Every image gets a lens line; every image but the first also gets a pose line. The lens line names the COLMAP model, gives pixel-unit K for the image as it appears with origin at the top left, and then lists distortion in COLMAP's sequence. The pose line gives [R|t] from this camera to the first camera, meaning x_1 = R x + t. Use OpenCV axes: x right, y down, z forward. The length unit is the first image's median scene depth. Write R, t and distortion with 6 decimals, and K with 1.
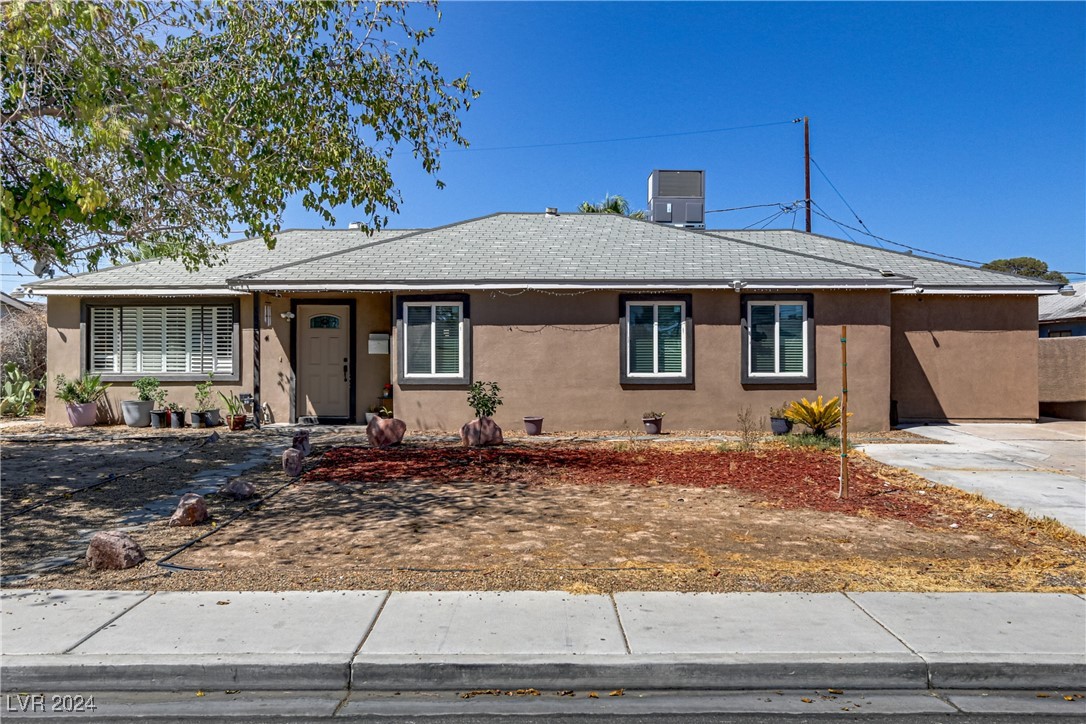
lens RADIAL K [[897.7, 0, 542.8], [0, 897.7, 363.3], [0, 0, 1]] dist [0.013717, -0.002902]
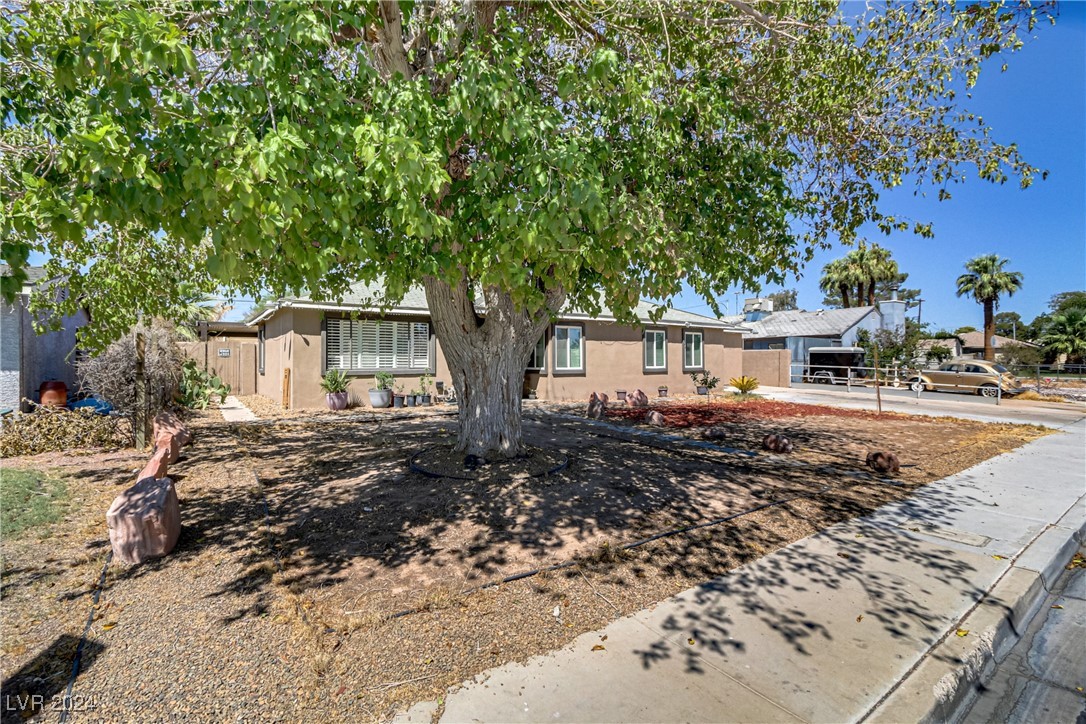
lens RADIAL K [[498.6, 0, 545.5], [0, 498.6, 361.2], [0, 0, 1]] dist [-0.017905, 0.003684]
pose [[0.808419, -0.000231, 0.588608, -0.689755], [0.001321, 0.999998, -0.001423, 0.000645], [-0.588606, 0.001928, 0.808418, 0.231623]]
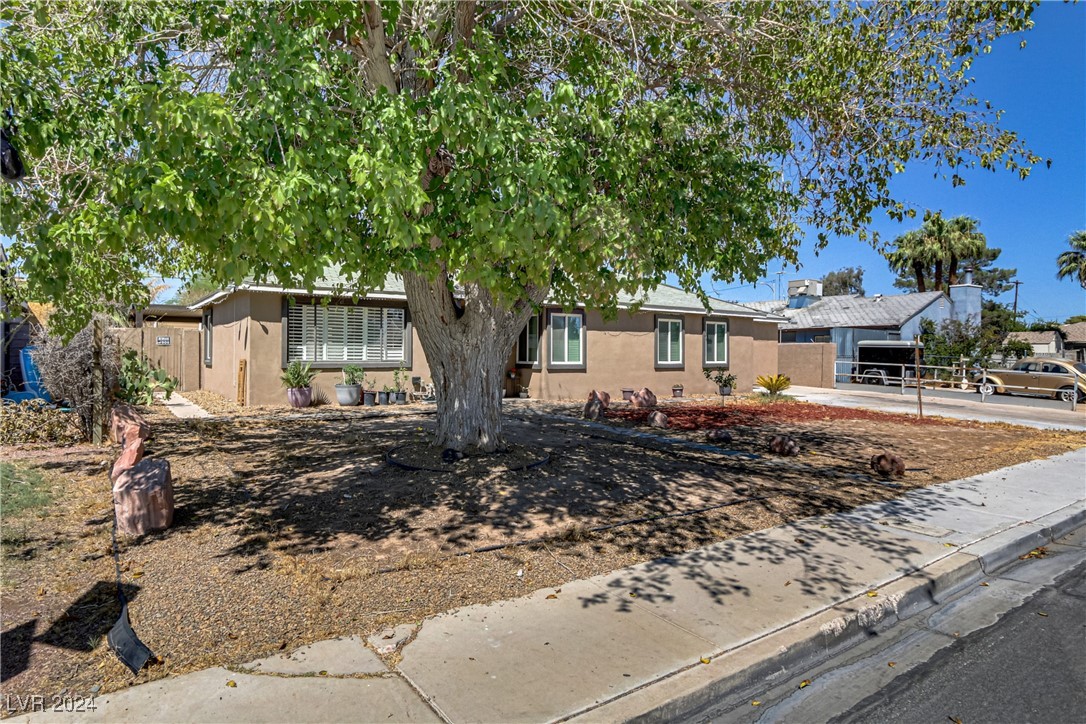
lens RADIAL K [[629.1, 0, 545.2], [0, 629.1, 359.8], [0, 0, 1]] dist [-0.014768, 0.003583]
pose [[0.811775, 0.002131, 0.583966, -0.723576], [-0.008170, 0.999937, 0.007708, 0.000502], [-0.583913, -0.011028, 0.811742, 0.159385]]
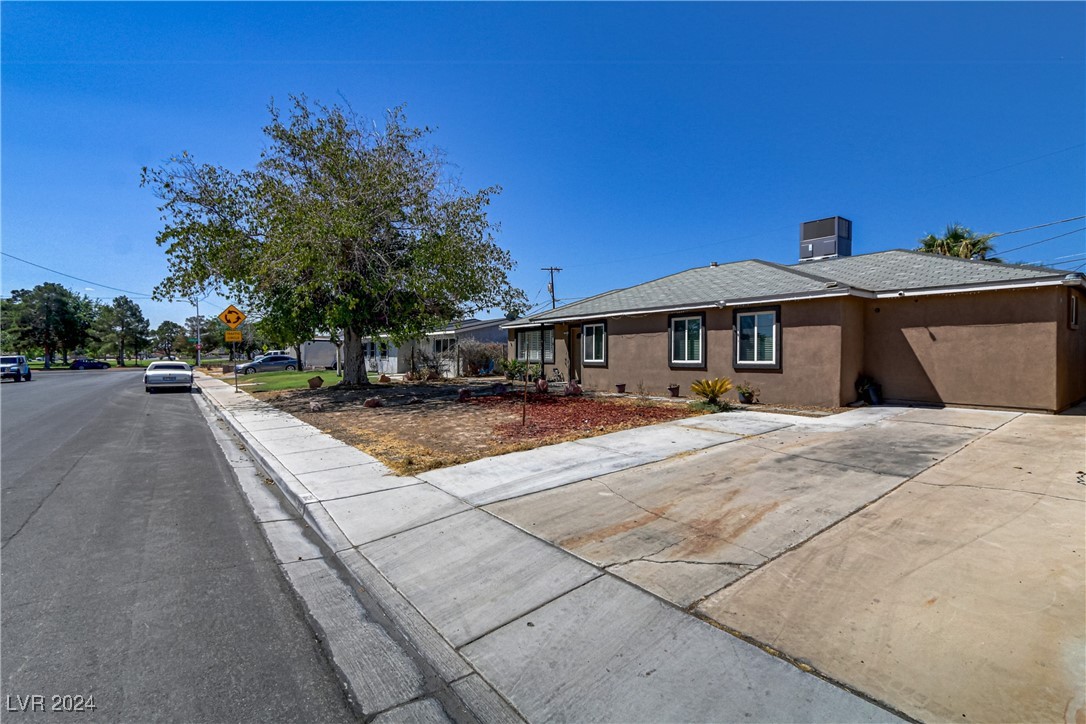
lens RADIAL K [[501.1, 0, 536.8], [0, 501.1, 358.2], [0, 0, 1]] dist [-0.016103, 0.001684]
pose [[0.595443, 0.004580, -0.803385, 0.666563], [-0.001038, 0.999987, 0.004931, 0.001968], [0.803397, -0.002102, 0.595440, 0.217154]]
